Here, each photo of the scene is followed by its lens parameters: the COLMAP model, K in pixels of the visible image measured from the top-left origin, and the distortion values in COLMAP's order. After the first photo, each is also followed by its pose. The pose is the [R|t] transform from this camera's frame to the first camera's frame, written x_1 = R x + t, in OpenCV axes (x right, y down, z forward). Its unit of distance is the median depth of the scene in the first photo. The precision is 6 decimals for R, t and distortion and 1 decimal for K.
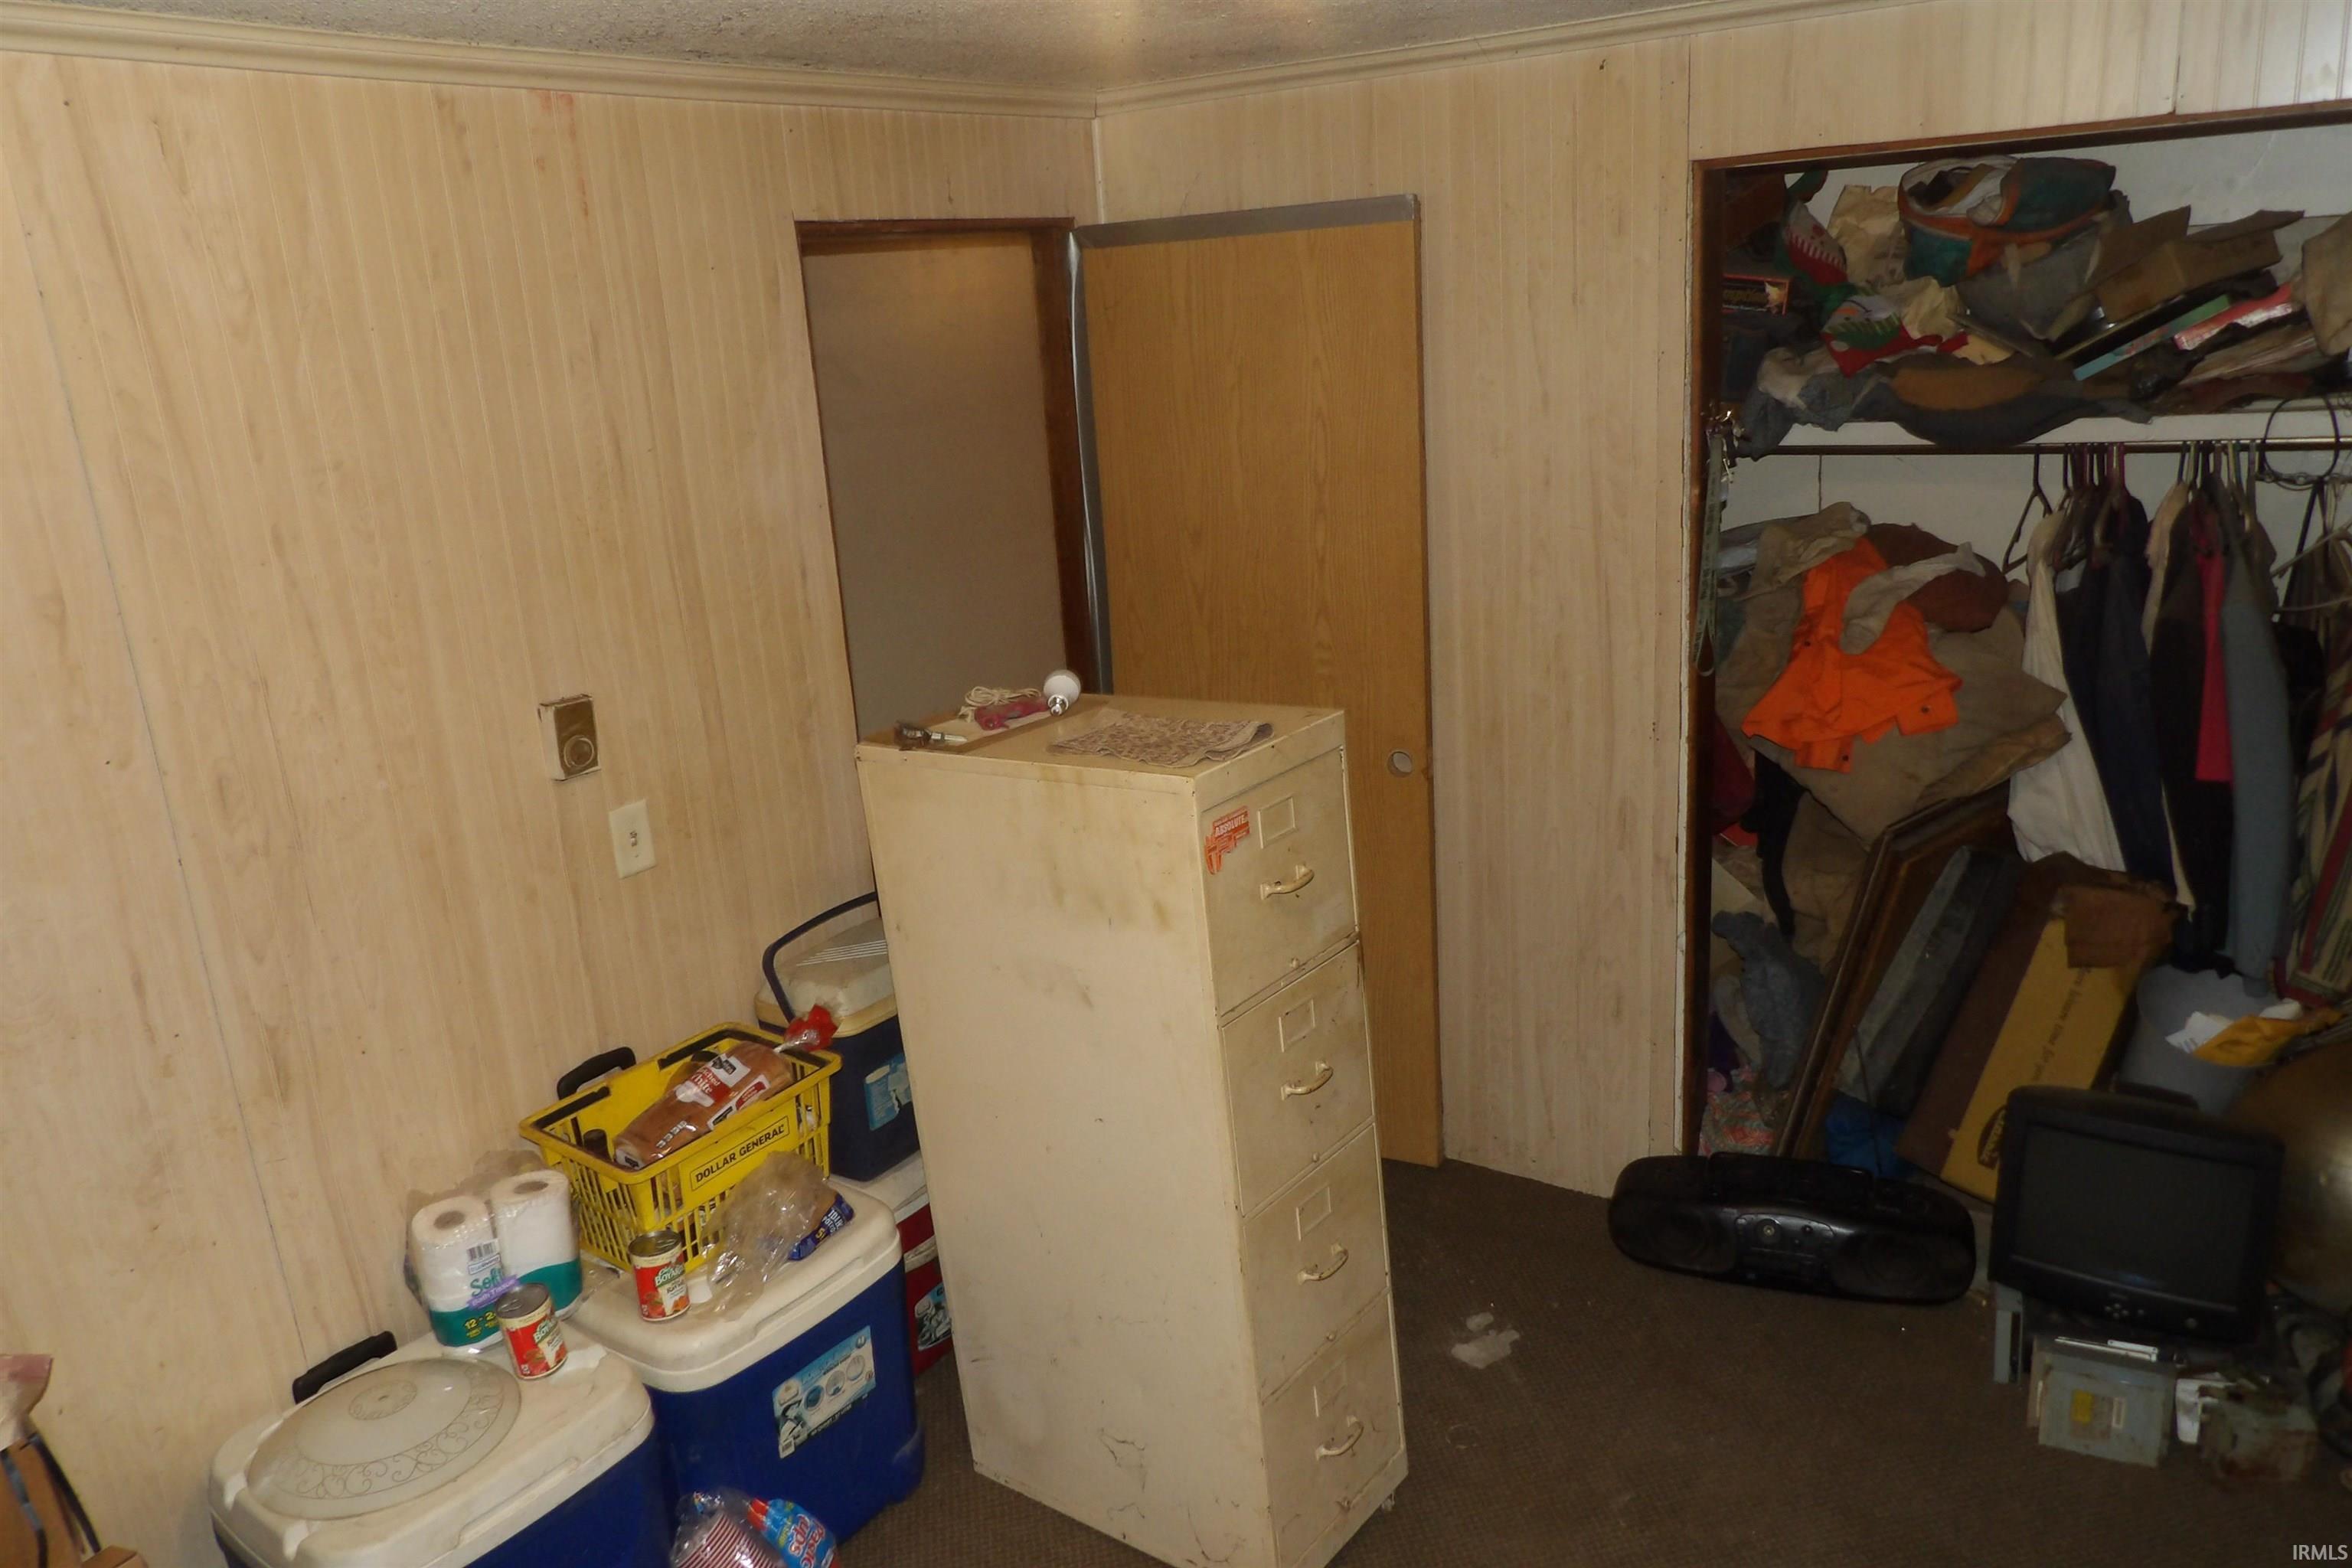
lens RADIAL K [[1700.7, 0, 1182.7], [0, 1700.7, 784.8], [0, 0, 1]] dist [-0.038759, 0.058977]
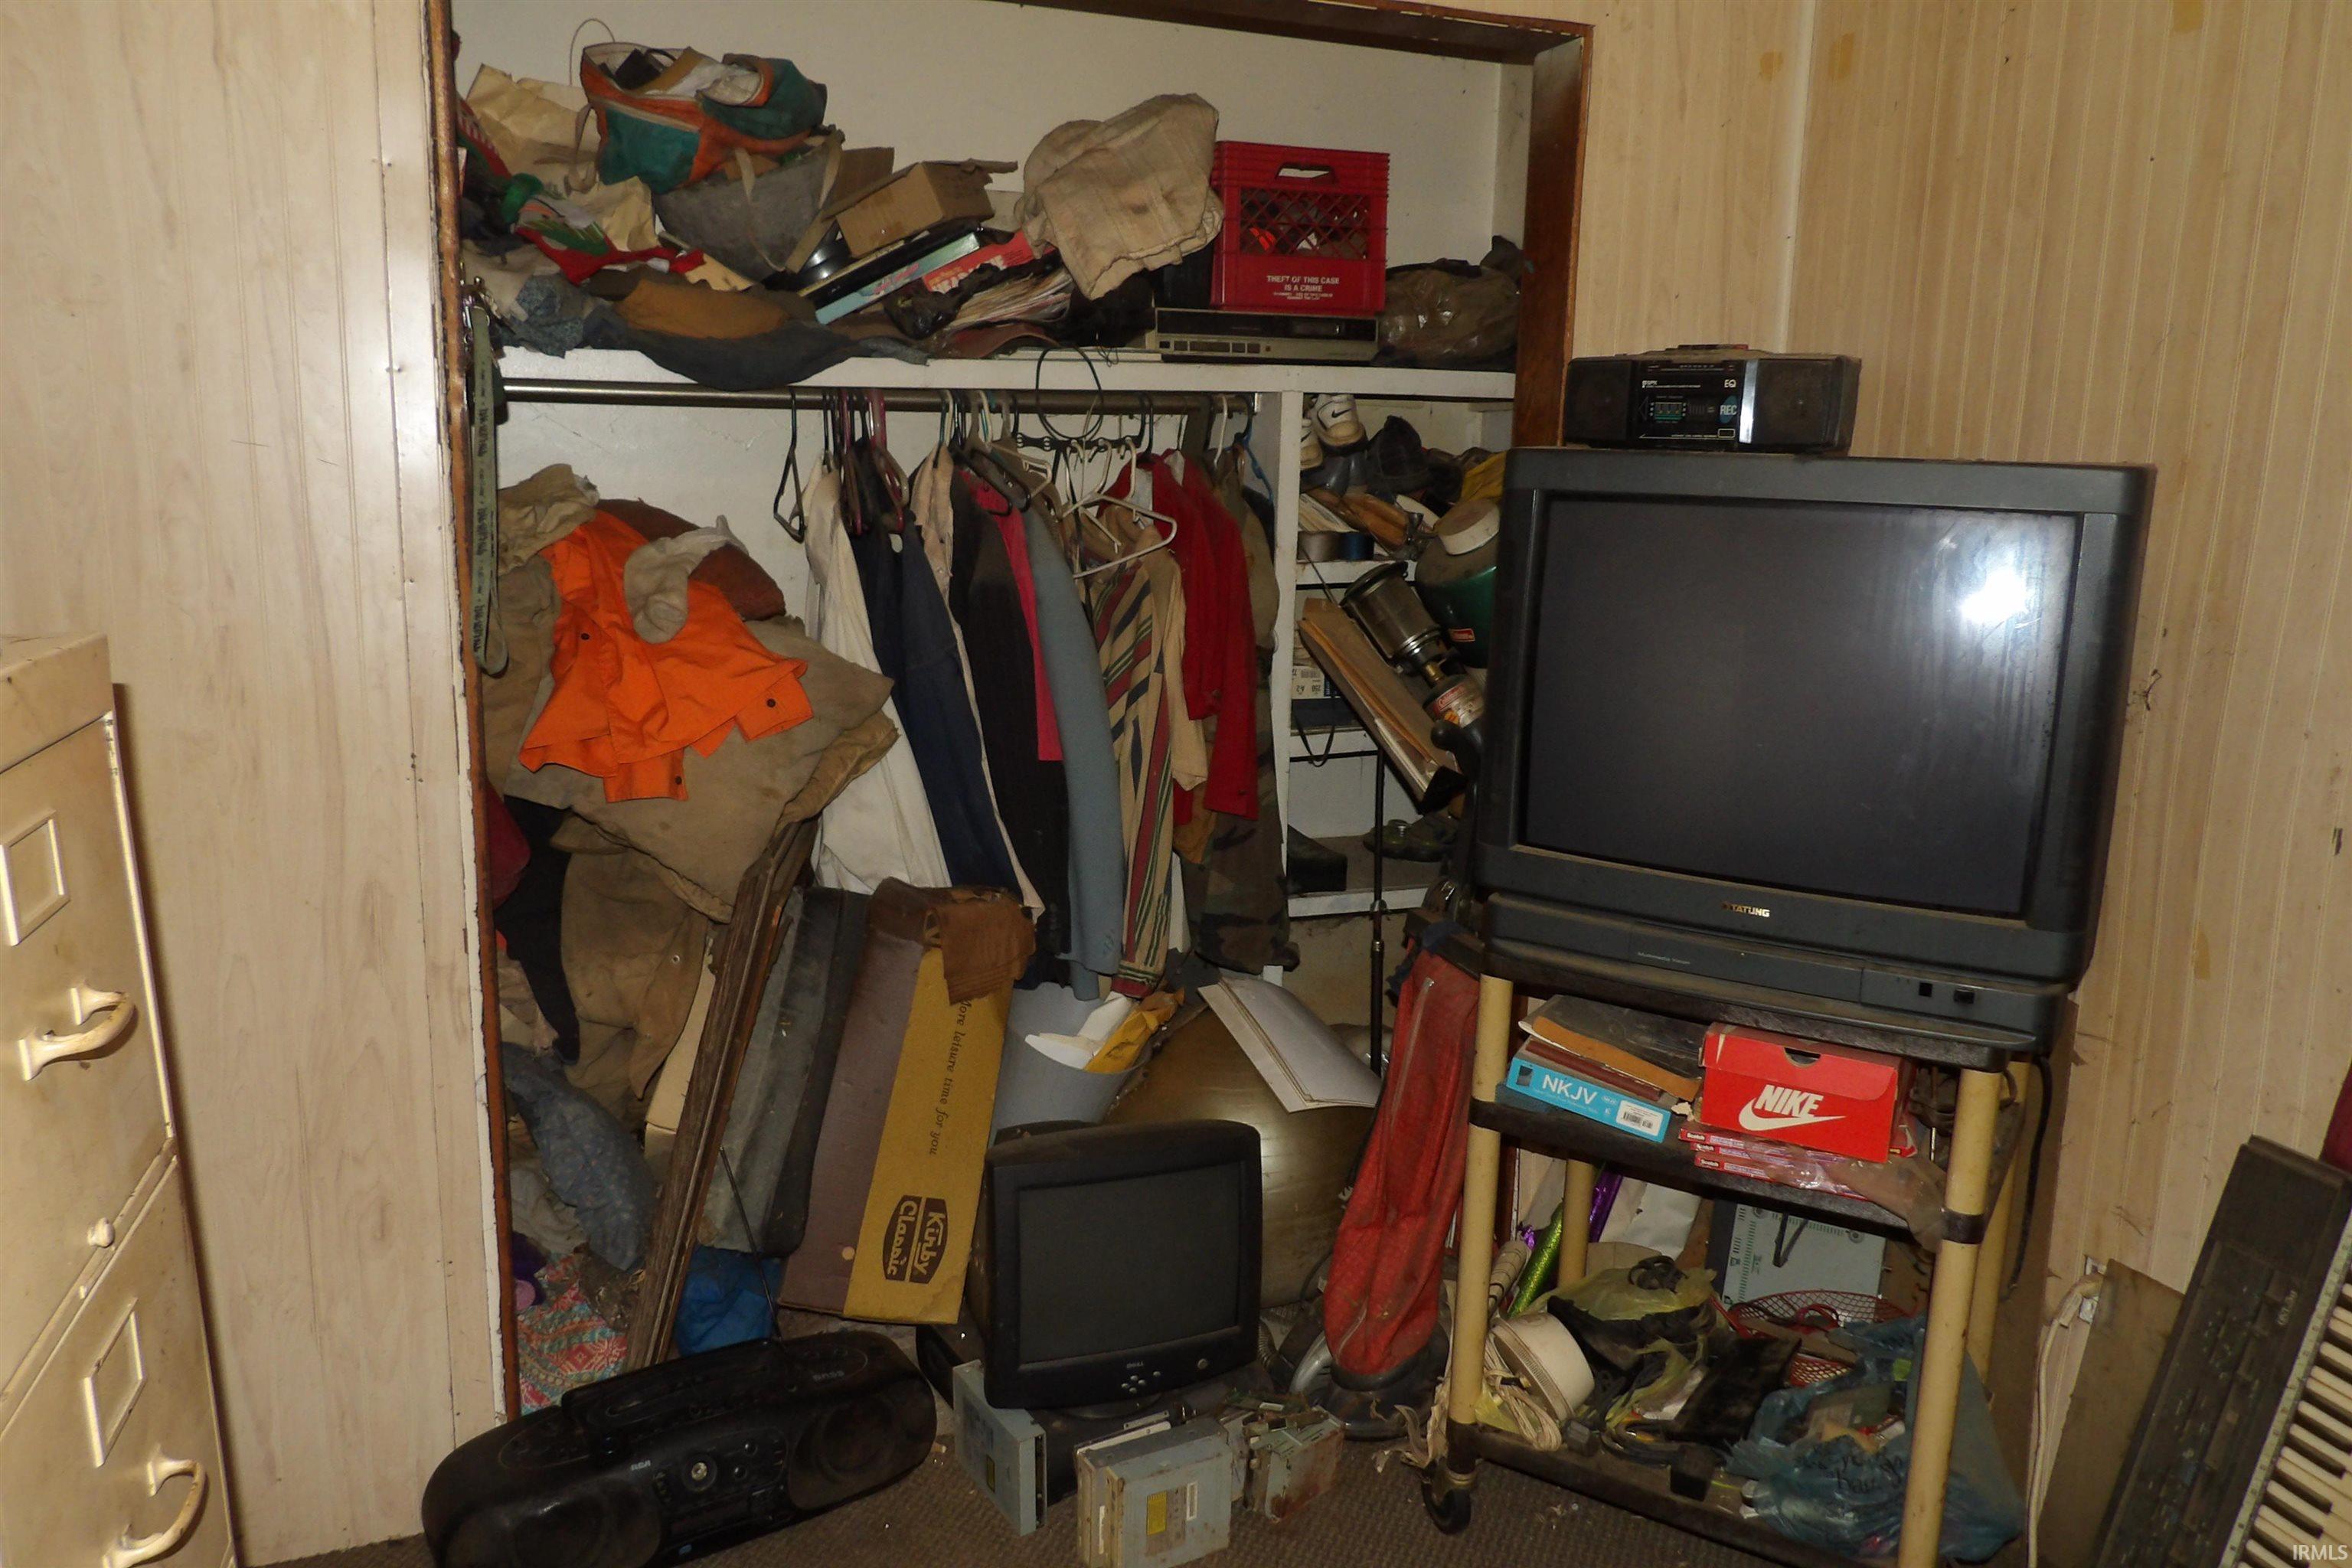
lens RADIAL K [[1700.7, 0, 1173.9], [0, 1700.7, 771.8], [0, 0, 1]] dist [-0.038759, 0.058977]
pose [[0.560942, -0.070022, 0.824888, -0.088567], [0.174099, 0.984111, -0.034854, 0.042423], [-0.809341, 0.163163, 0.564220, 0.410817]]
